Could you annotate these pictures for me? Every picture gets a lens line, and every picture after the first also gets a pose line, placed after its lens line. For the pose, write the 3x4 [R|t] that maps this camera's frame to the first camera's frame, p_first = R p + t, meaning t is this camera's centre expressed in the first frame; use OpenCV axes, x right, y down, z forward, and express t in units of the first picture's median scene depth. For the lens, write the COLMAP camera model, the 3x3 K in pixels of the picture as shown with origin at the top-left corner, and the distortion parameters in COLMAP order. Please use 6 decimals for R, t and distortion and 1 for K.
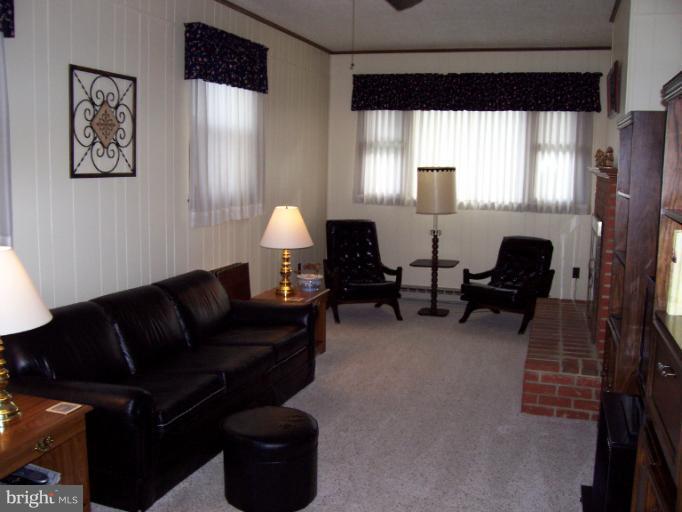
lens RADIAL K [[687.0, 0, 327.7], [0, 687.0, 255.2], [0, 0, 1]] dist [-0.184831, 0.172276]
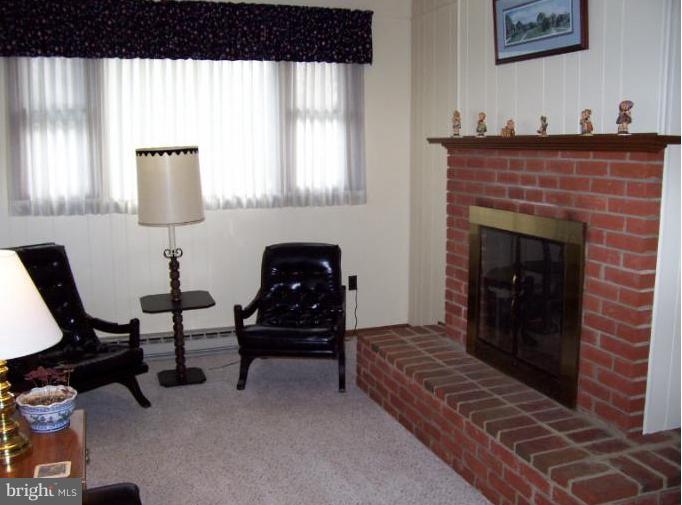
lens RADIAL K [[692.9, 0, 338.8], [0, 692.9, 244.4], [0, 0, 1]] dist [-0.115782, 0.020201]
pose [[0.785328, -0.112120, 0.608842, -0.105648], [0.105286, 0.993325, 0.047118, -0.054134], [-0.610061, 0.027099, 0.791891, 0.406123]]
